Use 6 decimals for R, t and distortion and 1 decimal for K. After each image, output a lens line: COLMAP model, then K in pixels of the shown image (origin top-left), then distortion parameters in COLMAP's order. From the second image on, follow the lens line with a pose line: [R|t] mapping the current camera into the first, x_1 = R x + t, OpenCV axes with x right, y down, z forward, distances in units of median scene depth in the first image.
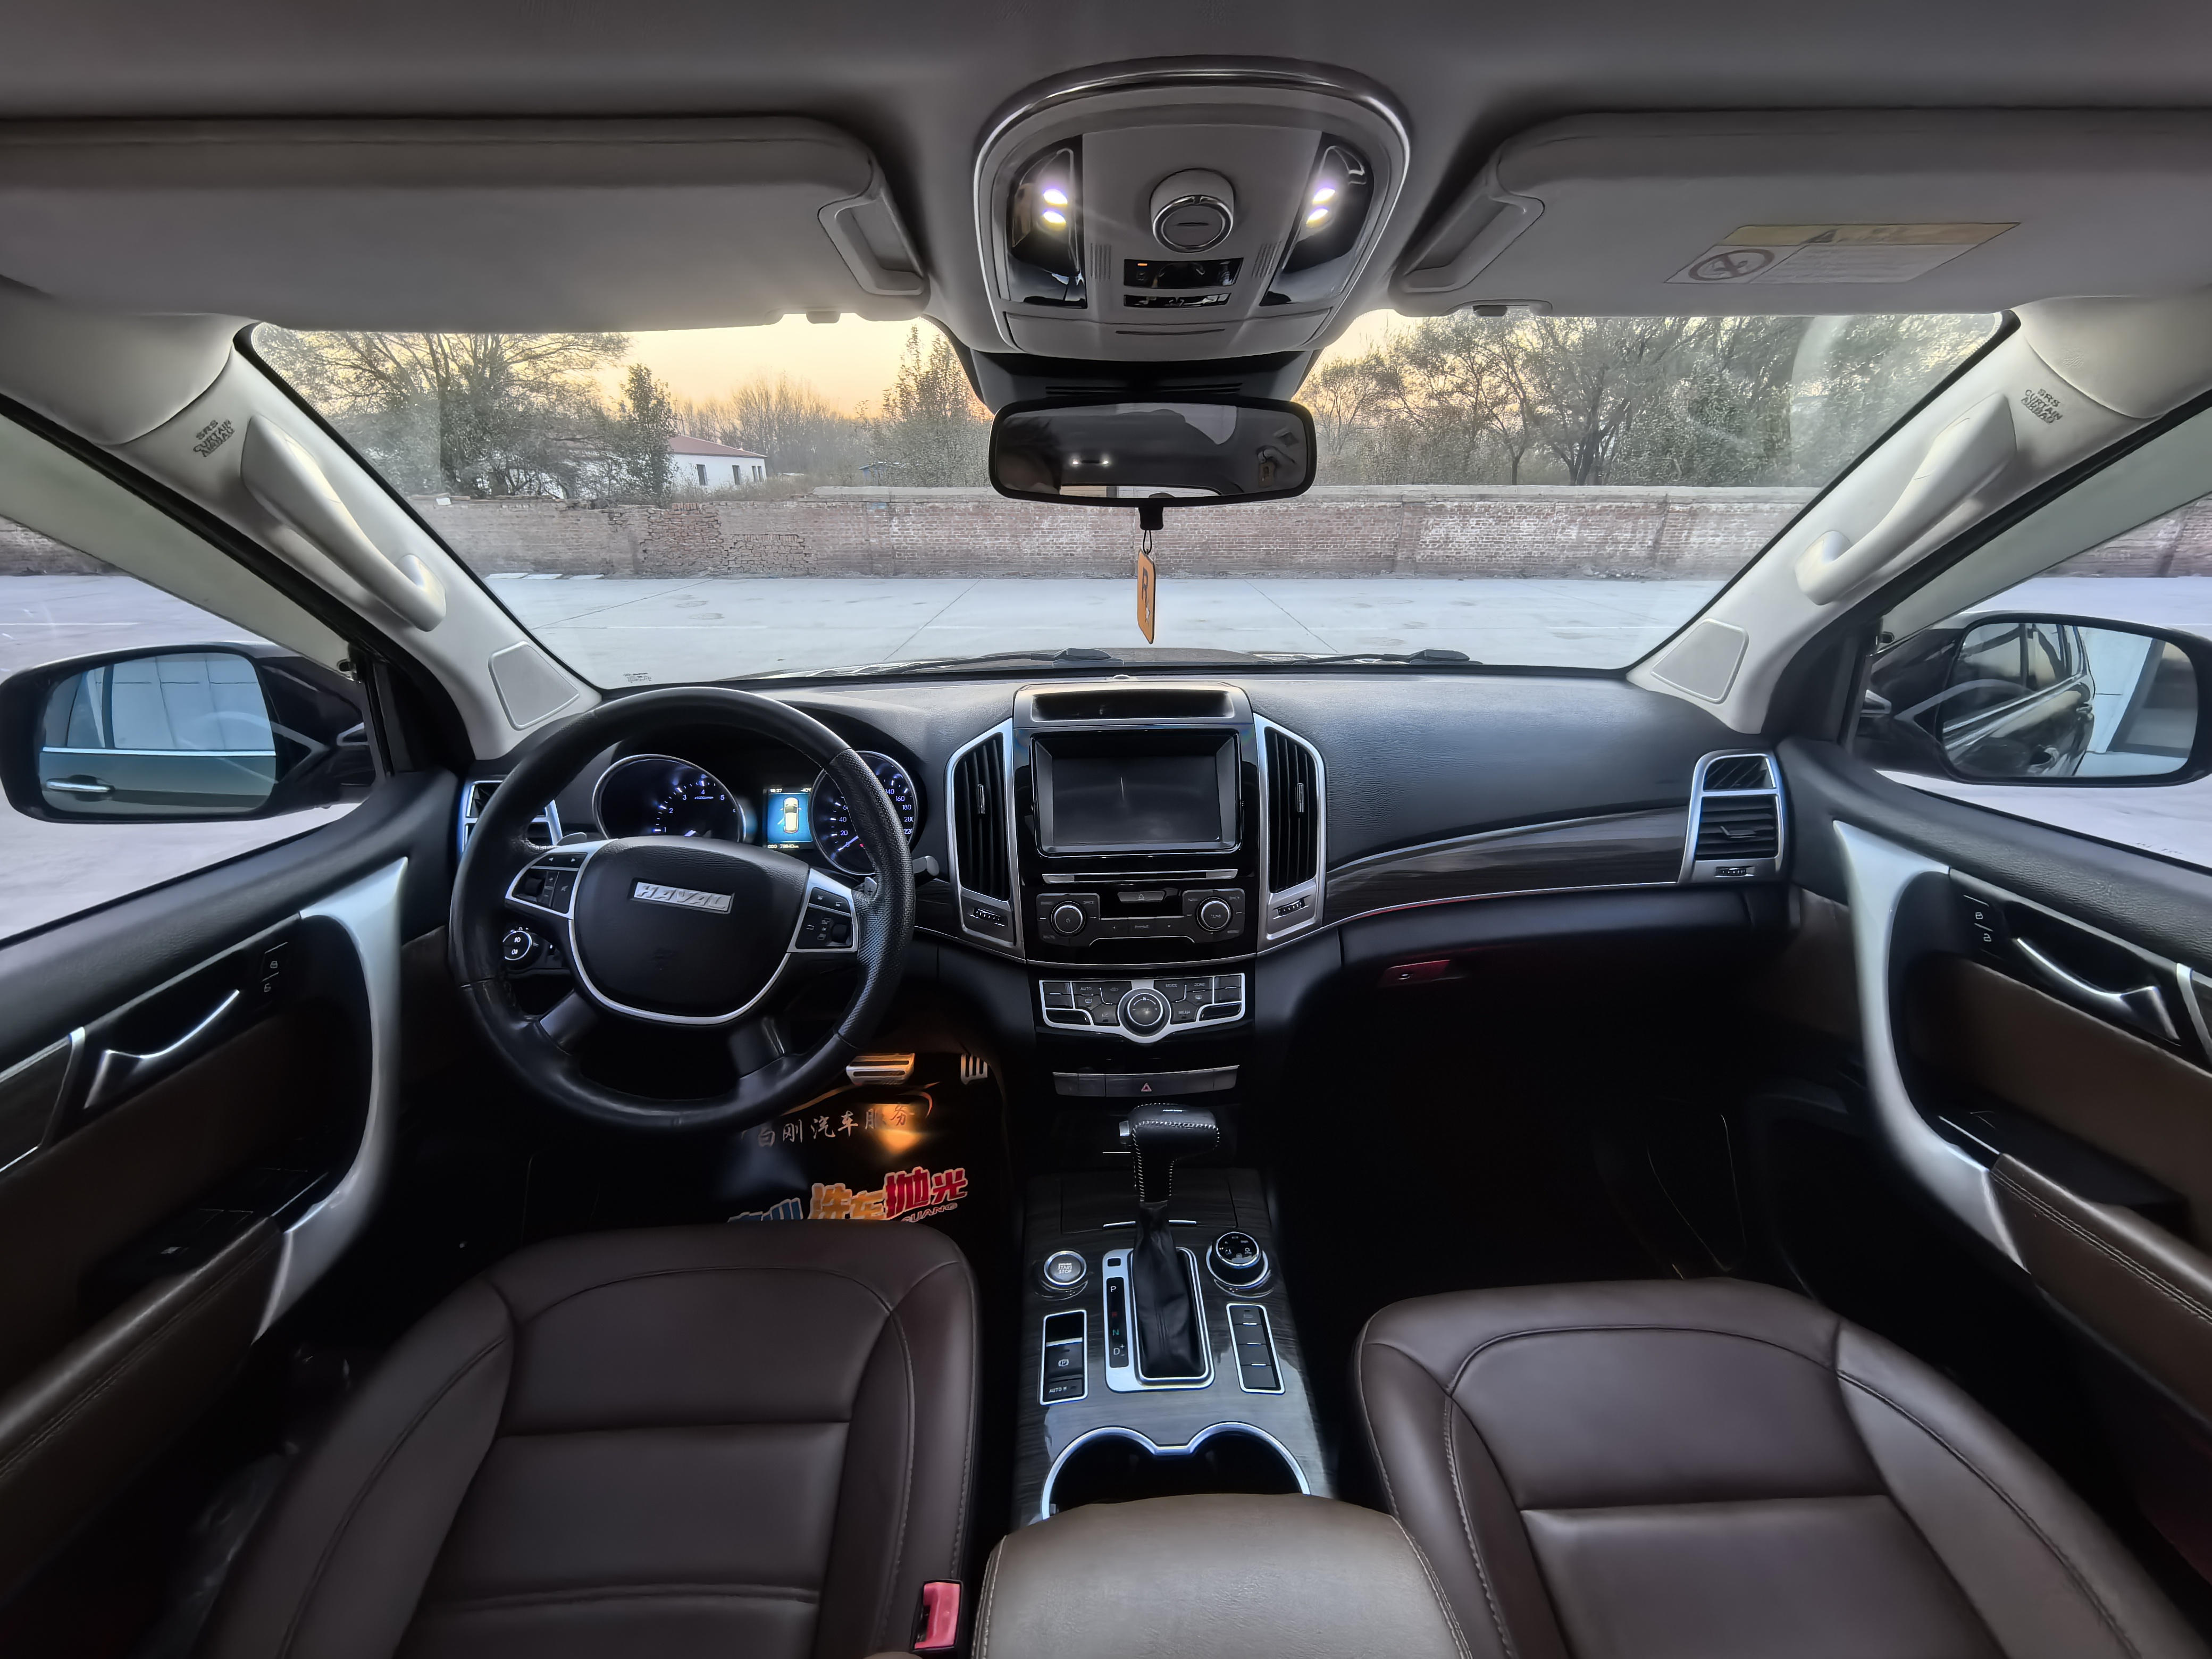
lens RADIAL K [[865.4, 0, 1106.0], [0, 865.4, 829.5], [0, 0, 1]] dist [0.000414, 0.000070]
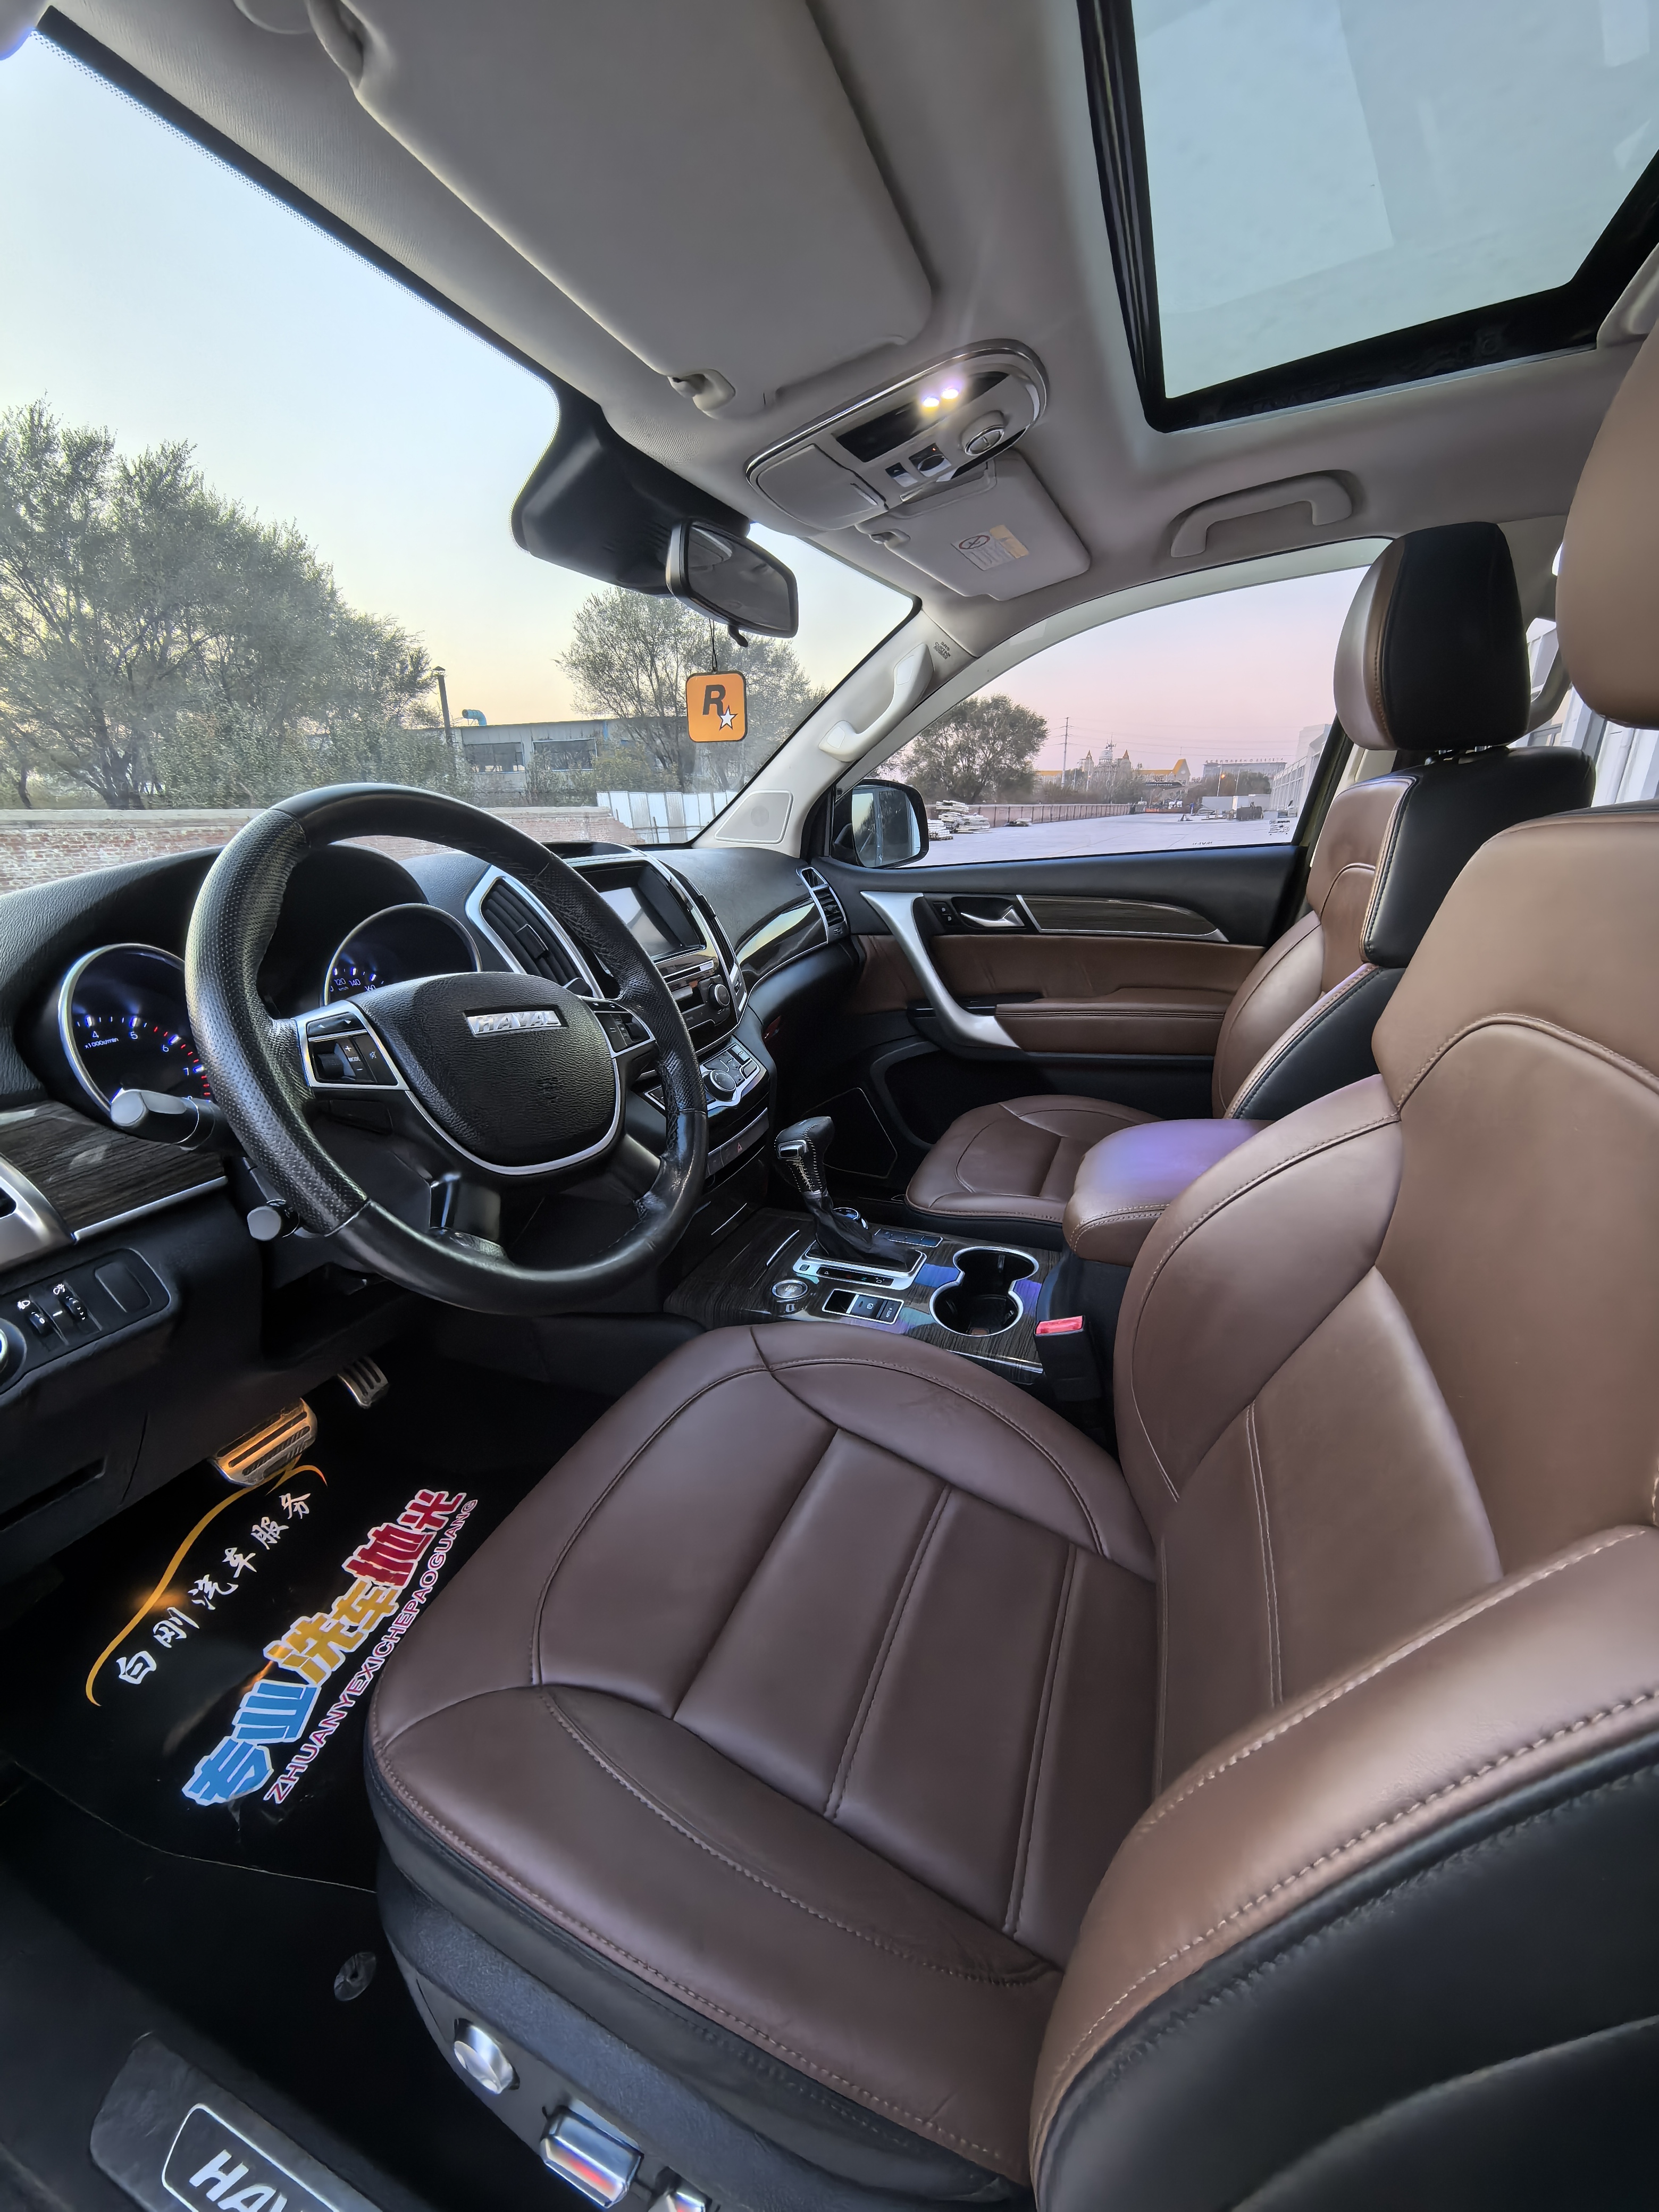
lens RADIAL K [[895.6, 0, 829.5], [0, 895.6, 1106.0], [0, 0, 1]] dist [0.002362, 0.000306]
pose [[0.404667, -0.289799, 0.867330, -0.944266], [0.354116, 0.924118, 0.143555, 0.113086], [-0.843117, 0.249043, 0.476582, 0.292492]]
